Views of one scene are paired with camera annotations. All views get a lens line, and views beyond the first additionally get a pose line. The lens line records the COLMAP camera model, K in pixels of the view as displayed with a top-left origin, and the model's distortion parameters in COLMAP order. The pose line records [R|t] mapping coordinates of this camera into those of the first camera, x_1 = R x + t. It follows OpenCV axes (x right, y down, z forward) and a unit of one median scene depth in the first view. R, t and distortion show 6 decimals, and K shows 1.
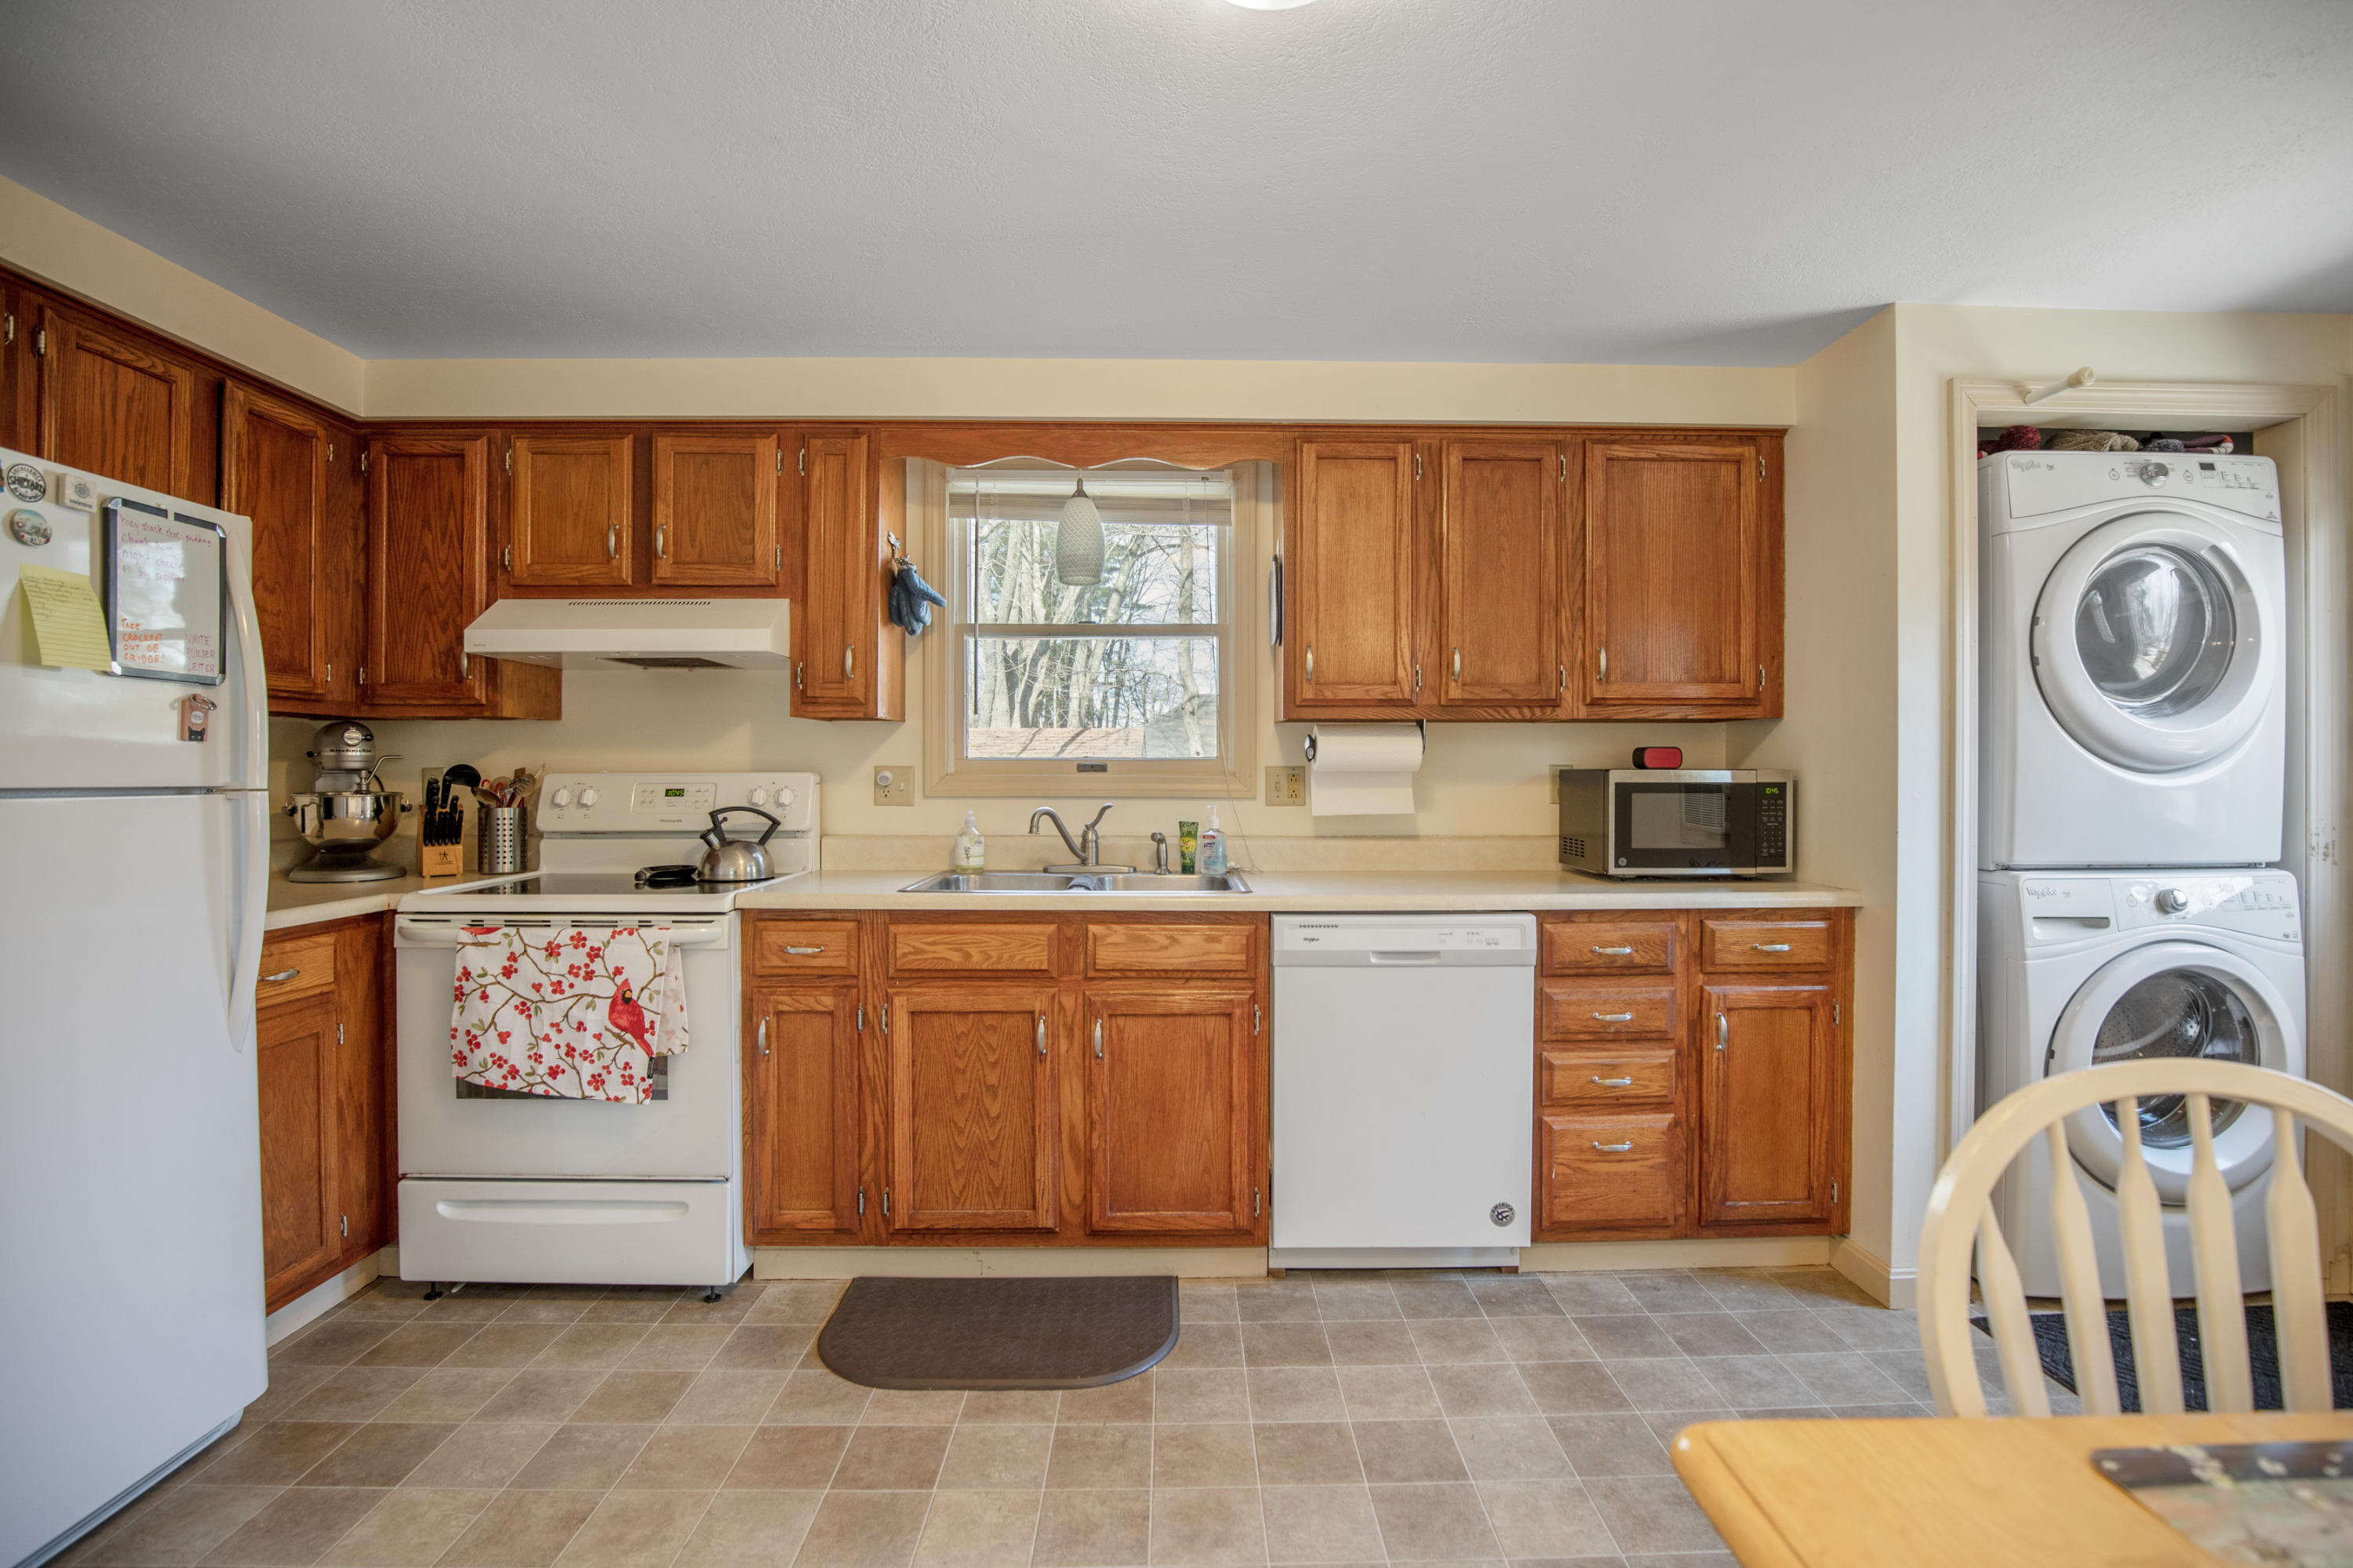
lens RADIAL K [[1161.1, 0, 1176.5], [0, 1161.1, 784.0], [0, 0, 1]] dist [-0.001743, -0.000651]
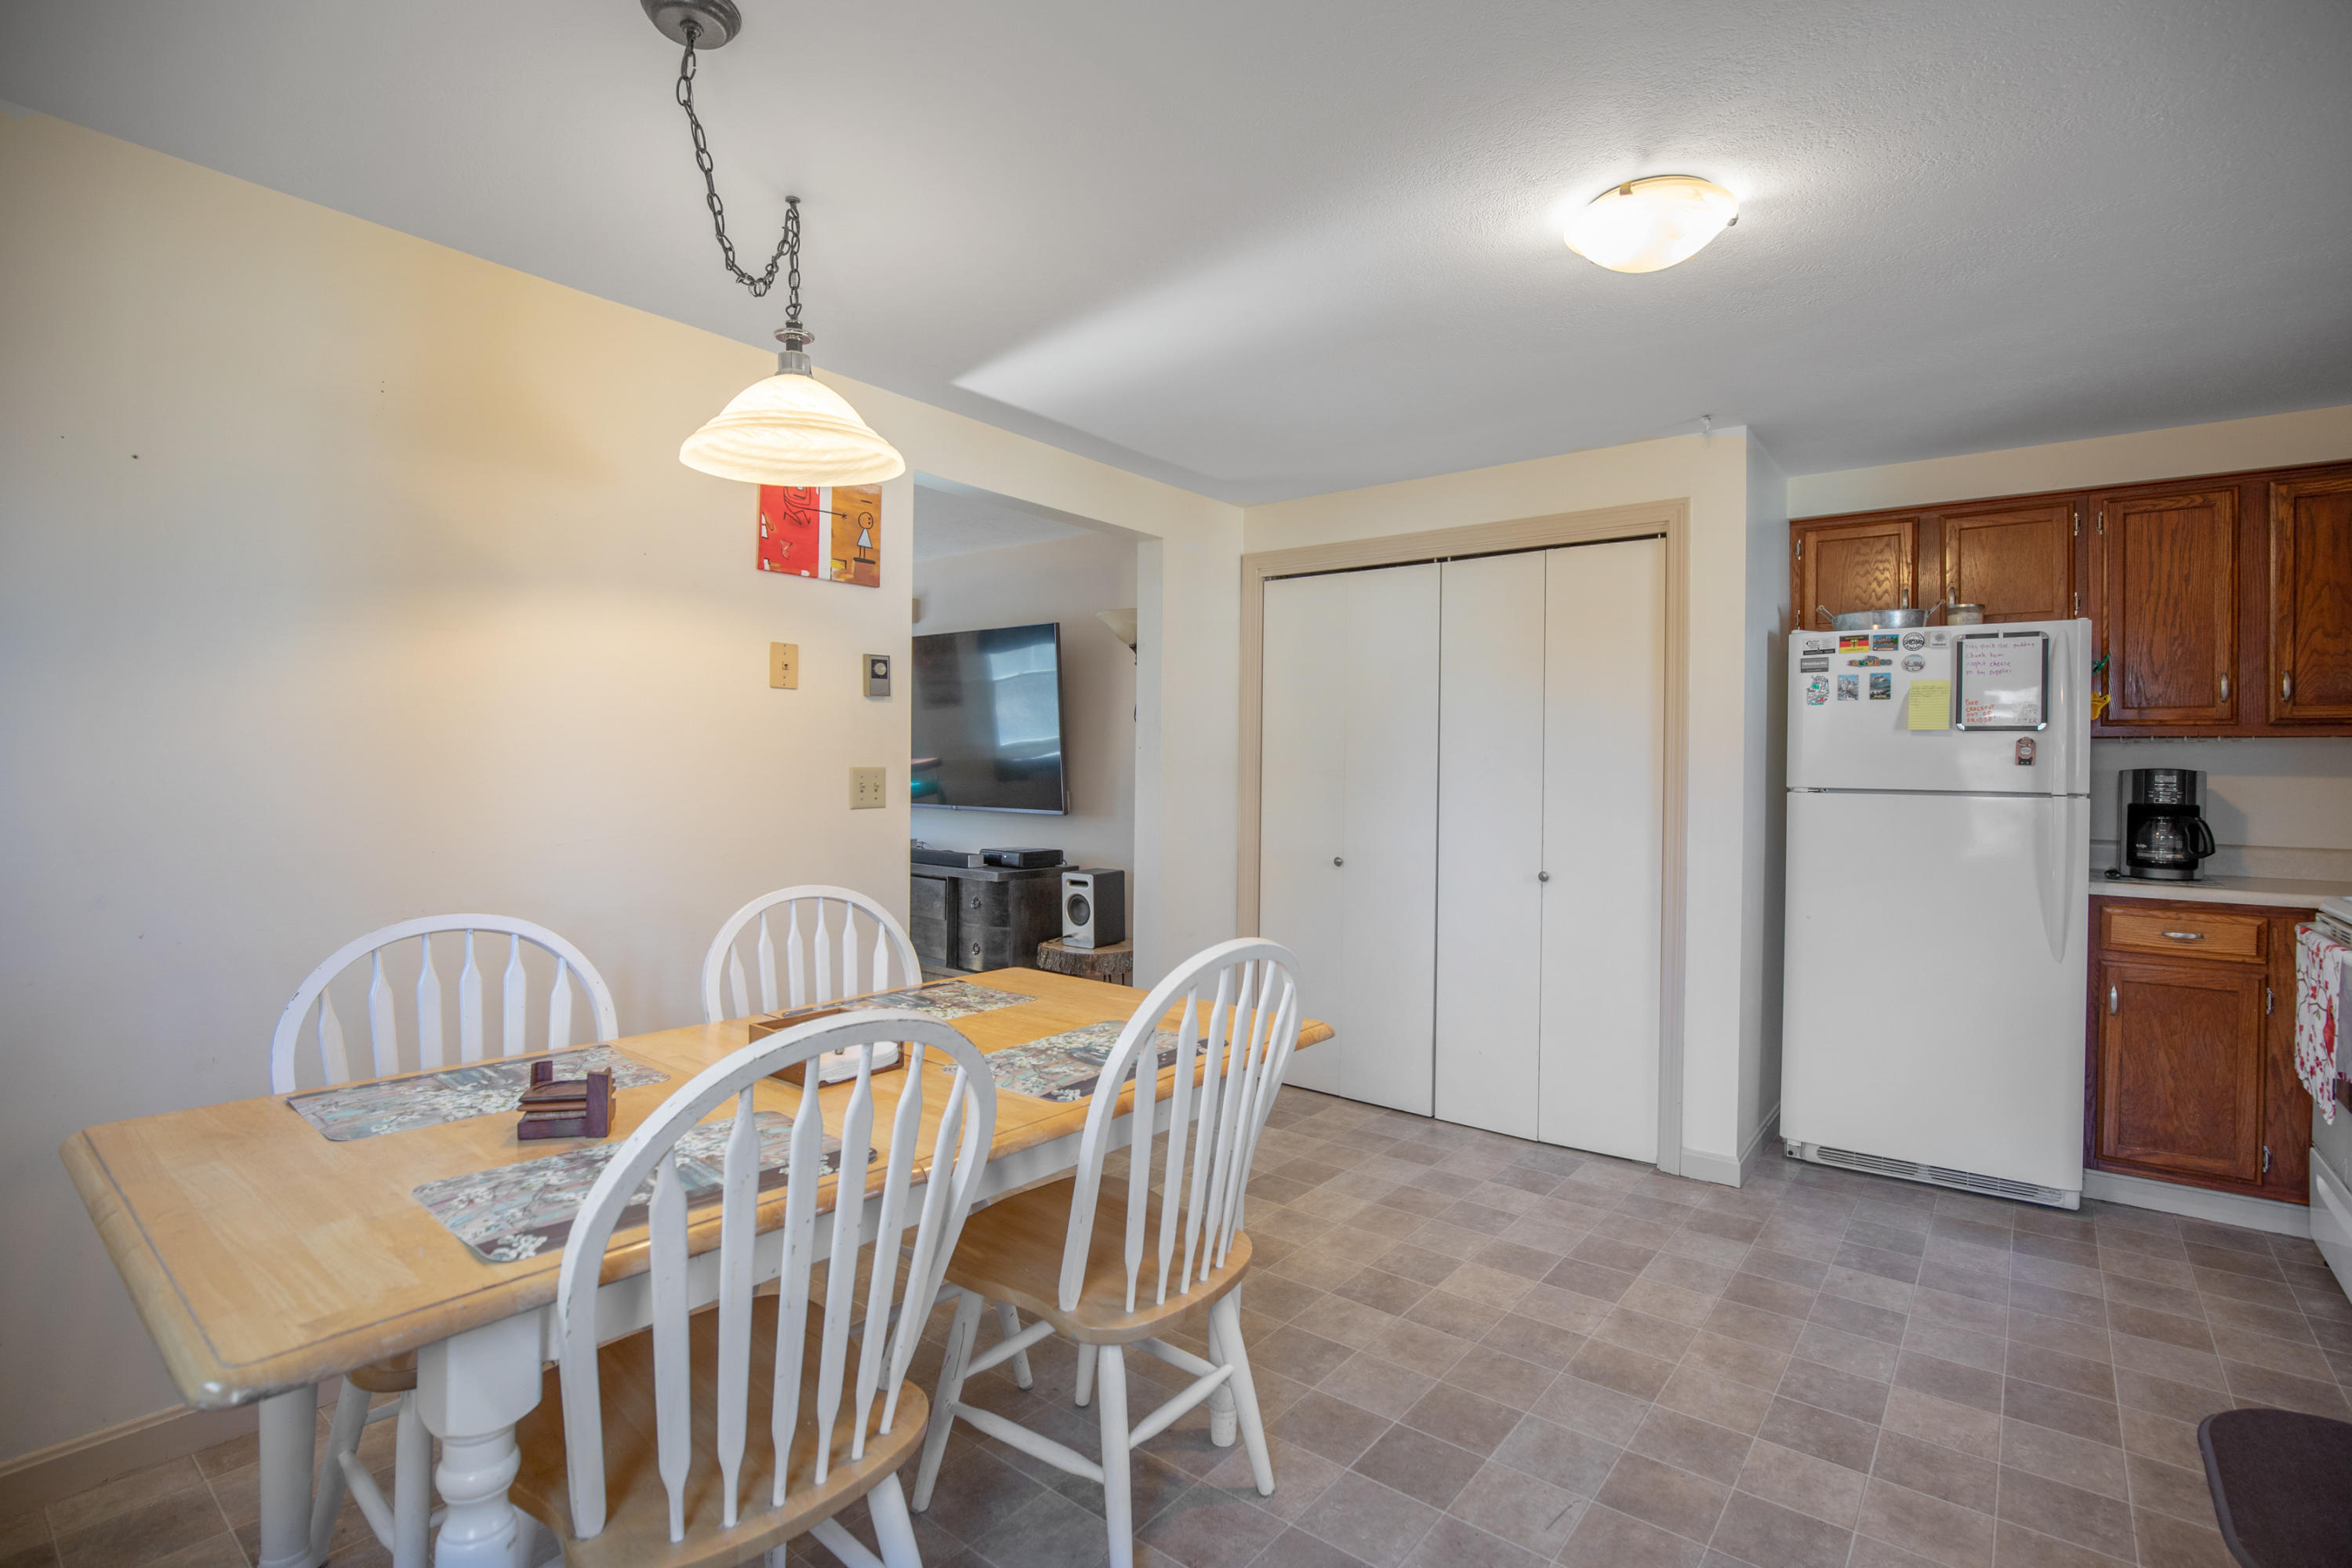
lens RADIAL K [[1083.1, 0, 1168.5], [0, 1083.1, 776.7], [0, 0, 1]] dist [-0.022361, 0.000040]
pose [[-0.668112, -0.000323, -0.744061, 1.105793], [-0.011490, 0.999885, 0.009883, -0.020973], [0.743972, 0.015152, -0.668039, 1.099678]]
